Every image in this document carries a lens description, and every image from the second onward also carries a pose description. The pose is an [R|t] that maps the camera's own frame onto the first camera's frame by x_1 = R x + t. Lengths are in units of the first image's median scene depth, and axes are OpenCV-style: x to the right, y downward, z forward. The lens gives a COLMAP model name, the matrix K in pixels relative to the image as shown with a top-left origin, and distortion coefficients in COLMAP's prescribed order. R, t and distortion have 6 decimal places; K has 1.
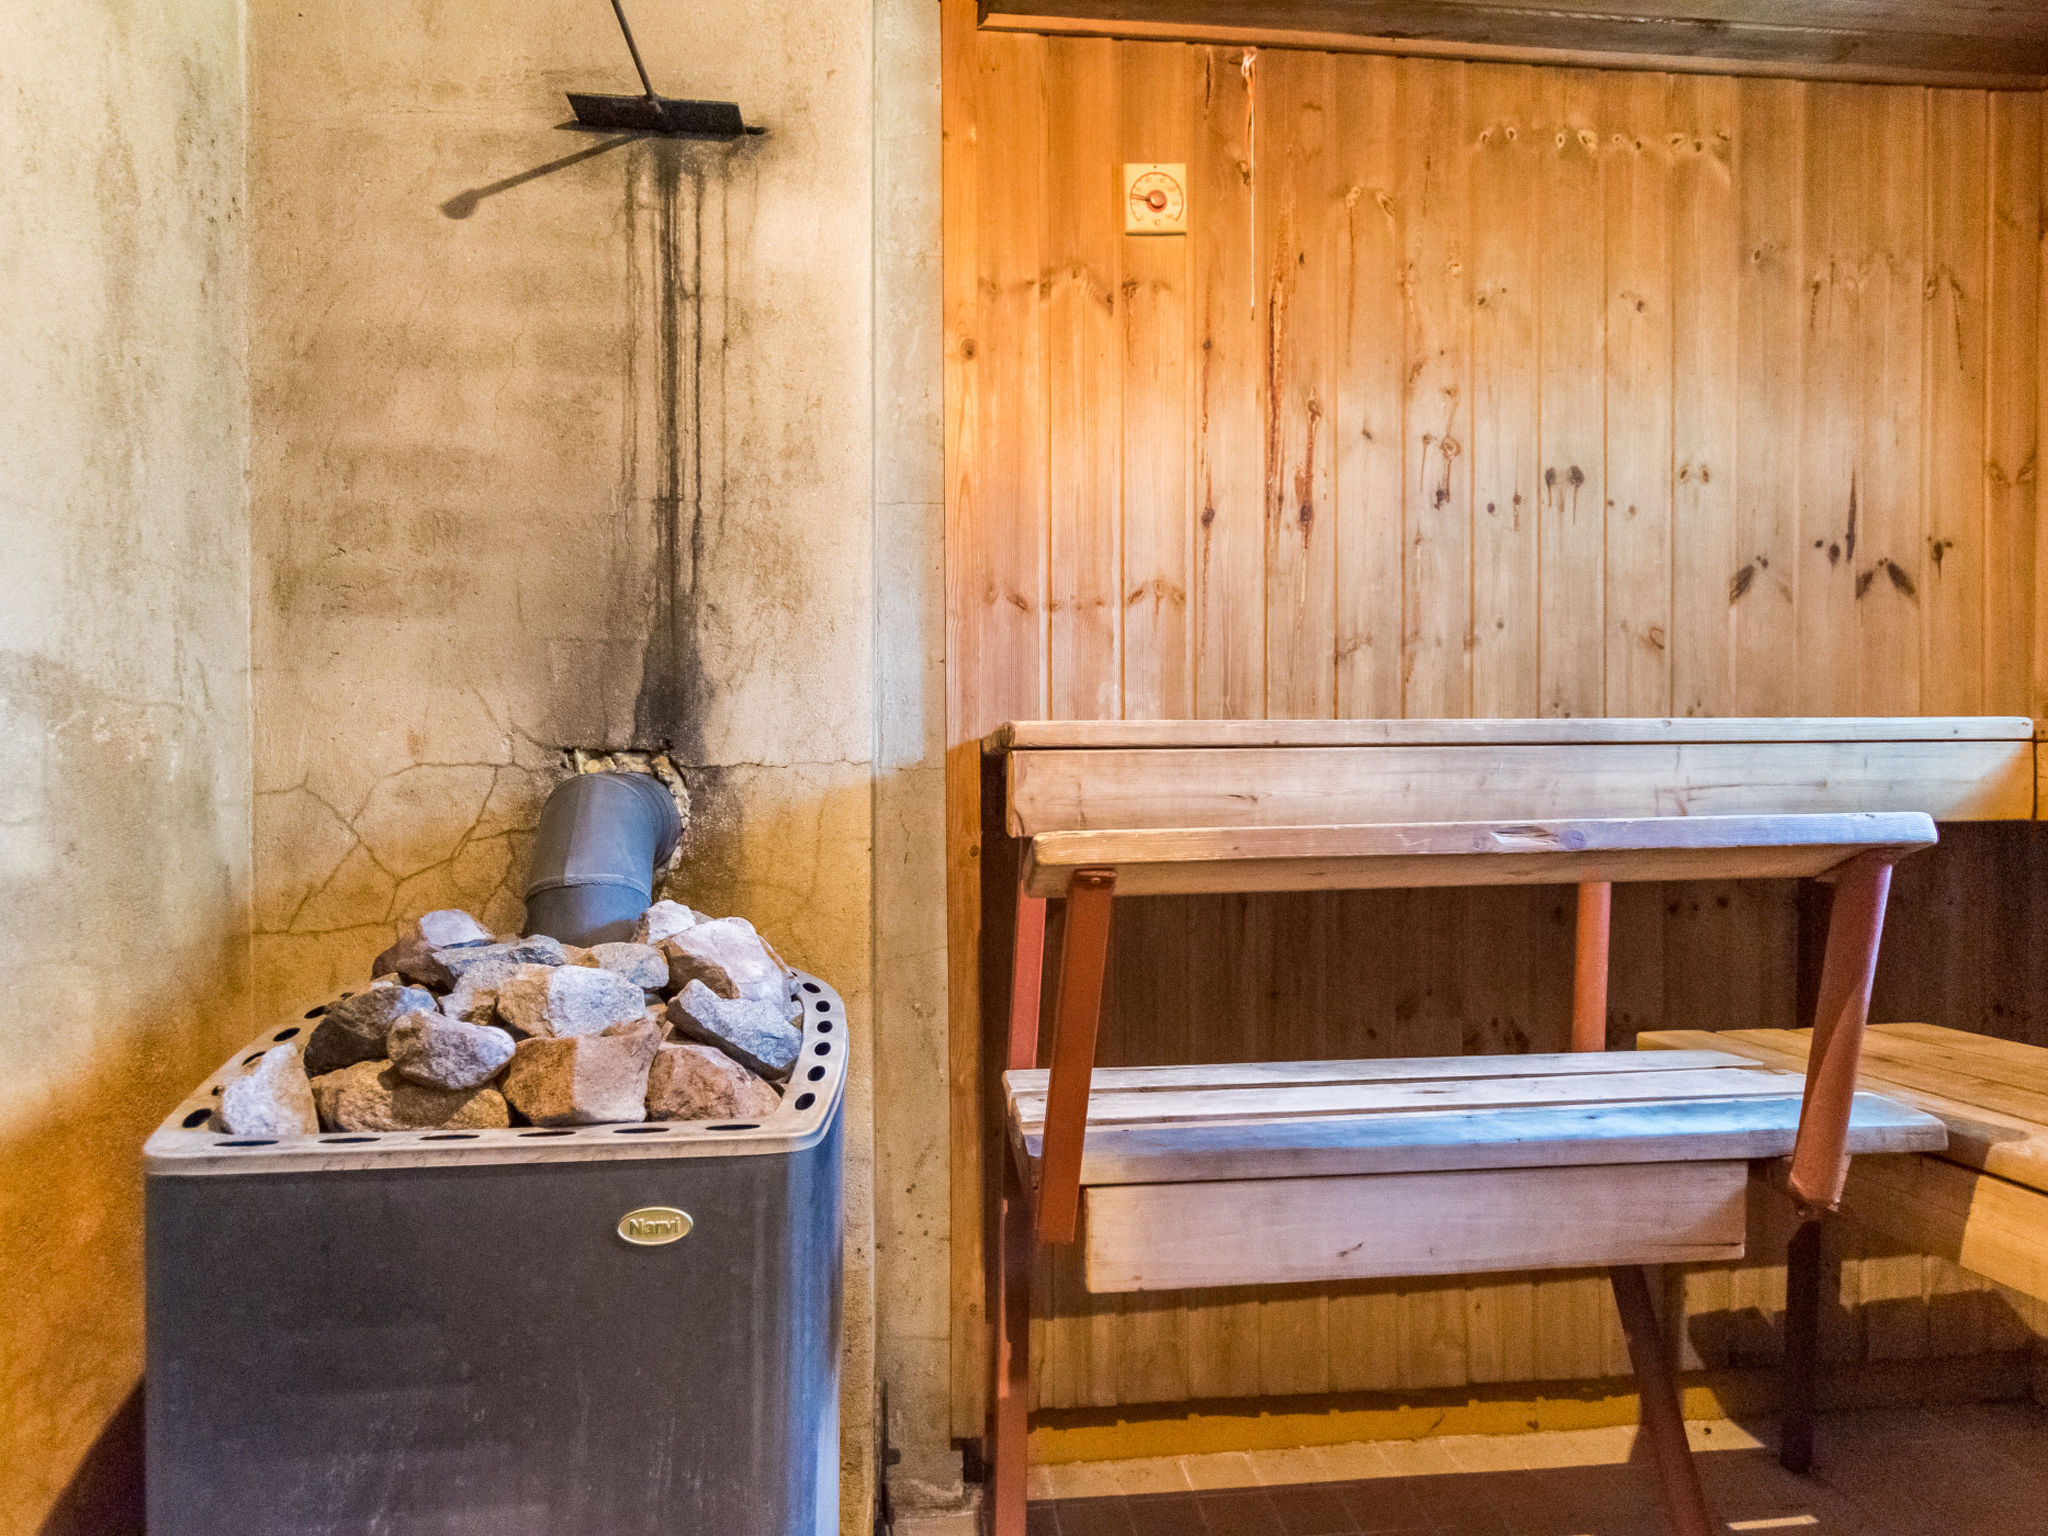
lens RADIAL K [[1175.8, 0, 991.4], [0, 1175.8, 816.1], [0, 0, 1]] dist [0.011284, -0.005958]
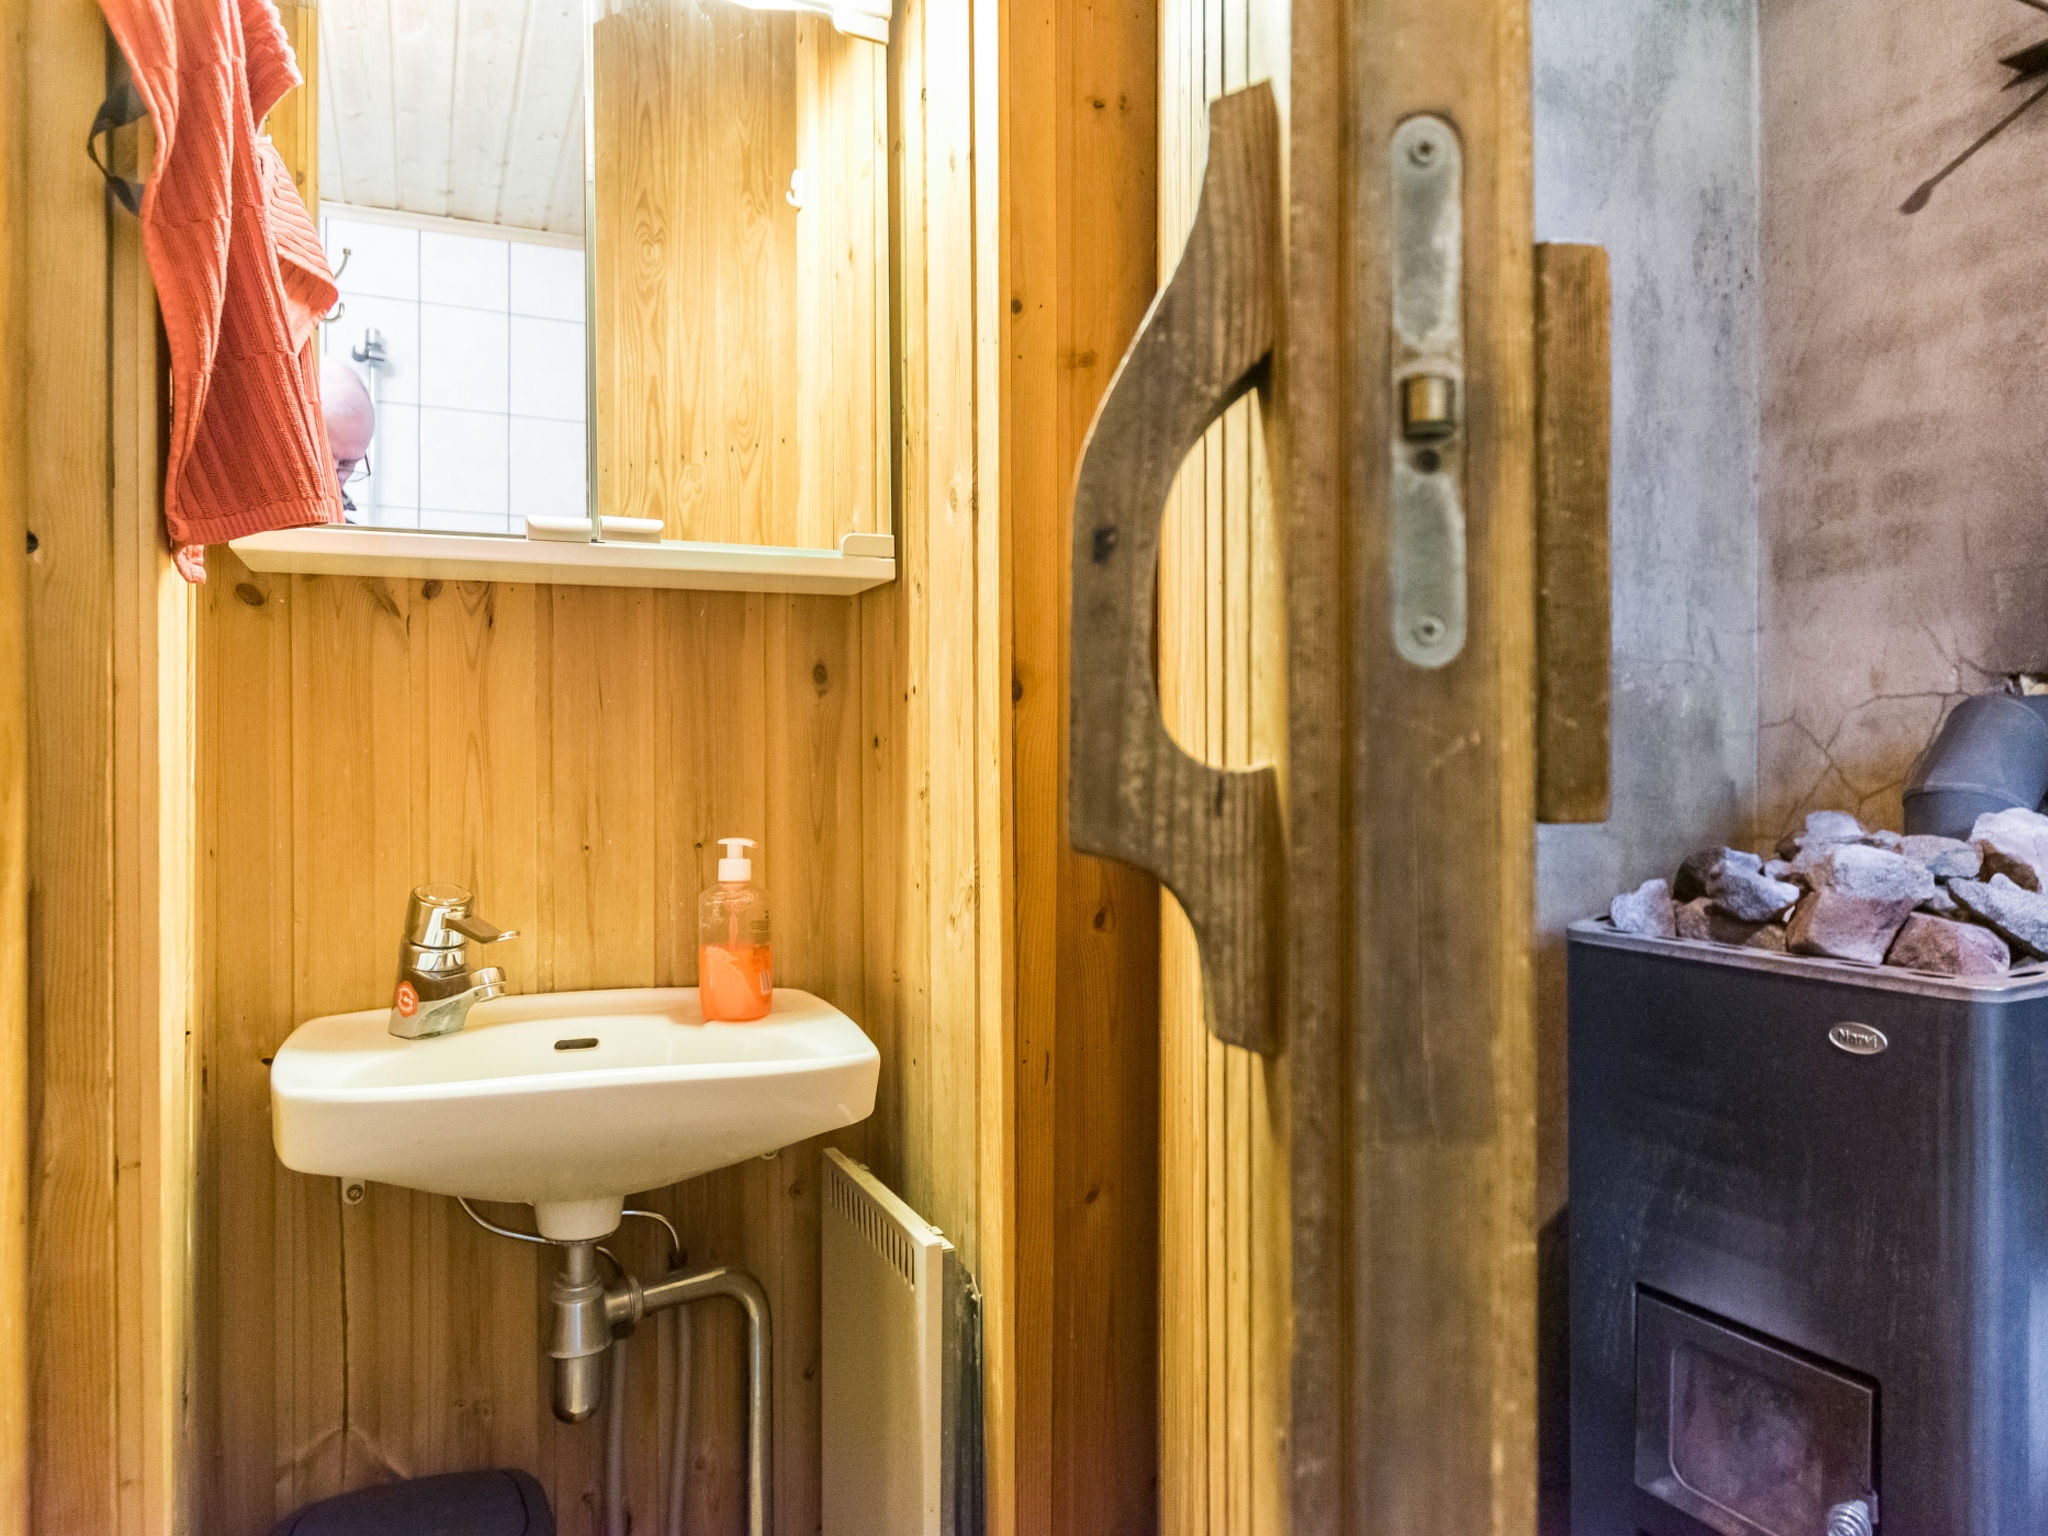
lens RADIAL K [[1444.5, 0, 1022.7], [0, 1444.5, 774.4], [0, 0, 1]] dist [0.008958, 0.005349]
pose [[0.304430, -0.003785, -0.952527, 0.645424], [-0.018872, 0.999772, -0.010004, 0.065465], [0.952348, 0.021022, 0.304289, -0.237540]]
